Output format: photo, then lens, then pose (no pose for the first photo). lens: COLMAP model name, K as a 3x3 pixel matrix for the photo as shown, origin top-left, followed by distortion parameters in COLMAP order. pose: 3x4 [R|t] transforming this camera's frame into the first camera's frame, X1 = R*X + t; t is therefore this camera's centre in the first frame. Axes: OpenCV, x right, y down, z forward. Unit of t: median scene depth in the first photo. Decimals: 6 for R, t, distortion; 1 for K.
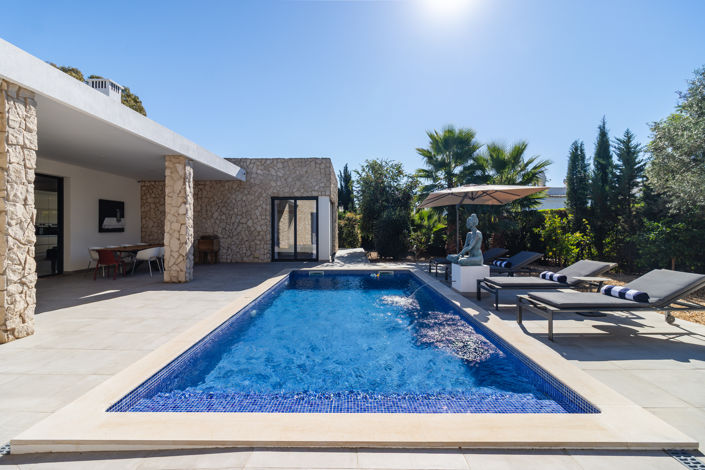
lens RADIAL K [[319.7, 0, 349.7], [0, 319.7, 226.9], [0, 0, 1]] dist [-0.000706, 0.000018]
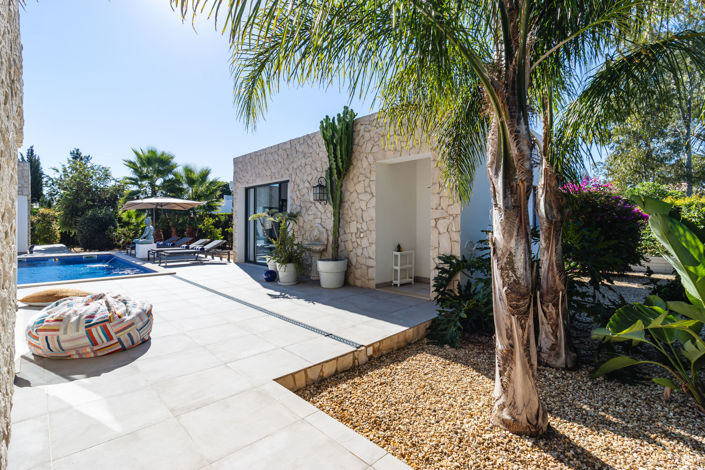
lens RADIAL K [[319.7, 0, 349.7], [0, 319.7, 226.9], [0, 0, 1]] dist [-0.000706, 0.000018]
pose [[0.705390, 0.003746, 0.708809, -0.047894], [-0.008703, 0.999956, 0.003377, 0.000645], [-0.708766, -0.008550, 0.705392, -0.499378]]
